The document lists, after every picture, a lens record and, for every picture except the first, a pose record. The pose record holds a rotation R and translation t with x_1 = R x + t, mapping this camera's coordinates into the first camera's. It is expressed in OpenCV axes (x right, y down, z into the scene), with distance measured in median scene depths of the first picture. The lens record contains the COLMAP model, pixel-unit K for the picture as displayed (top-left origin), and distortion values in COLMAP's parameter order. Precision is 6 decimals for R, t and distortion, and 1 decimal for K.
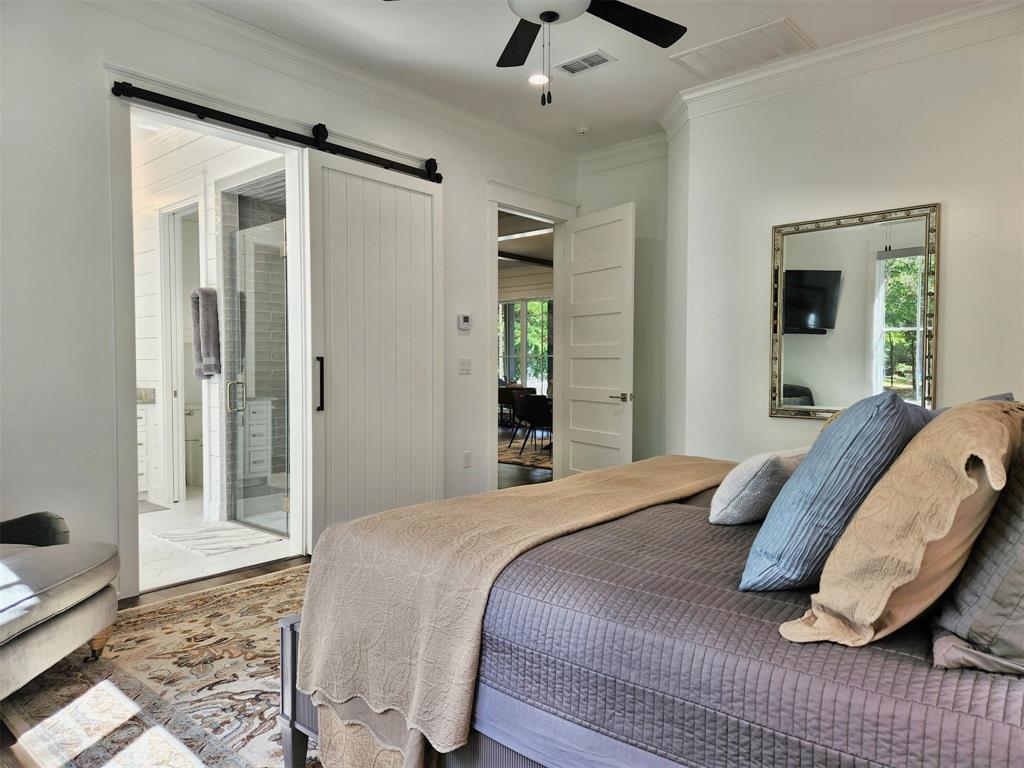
lens RADIAL K [[683.8, 0, 525.7], [0, 683.8, 384.6], [0, 0, 1]] dist [0.068347, -0.001686]
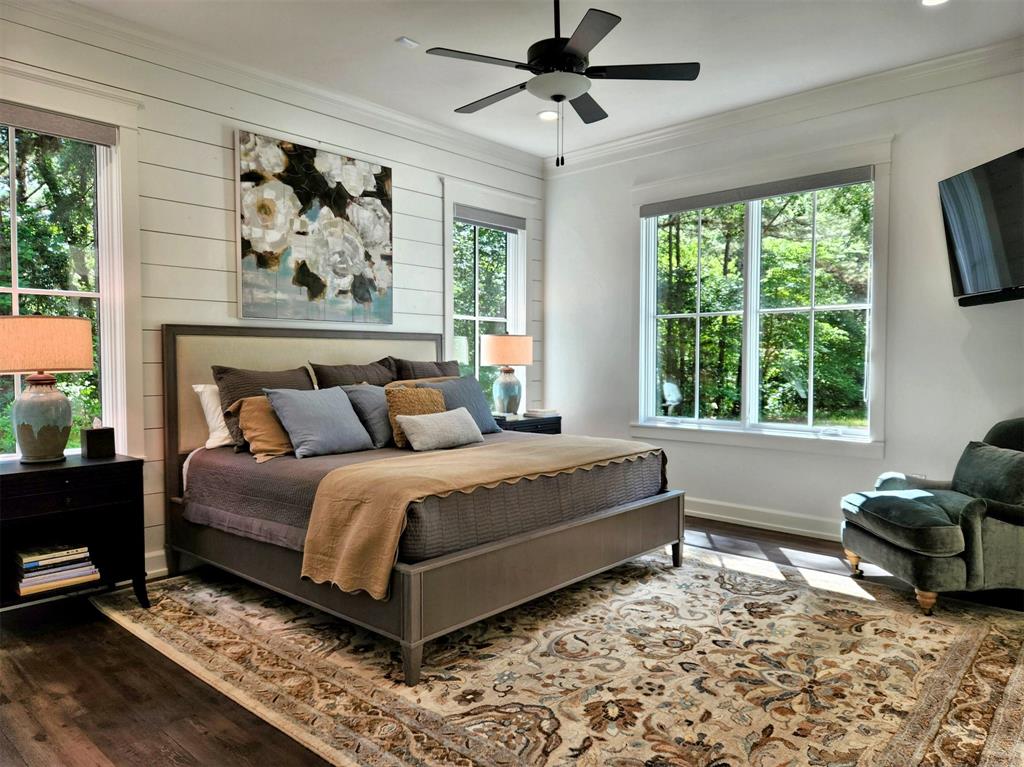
lens RADIAL K [[683.8, 0, 525.7], [0, 683.8, 384.1], [0, 0, 1]] dist [0.068347, -0.001686]
pose [[-0.999846, -0.003995, 0.017104, 0.068111], [-0.002762, 0.997439, 0.071473, -0.097007], [-0.017345, 0.071415, -0.997296, 2.210998]]
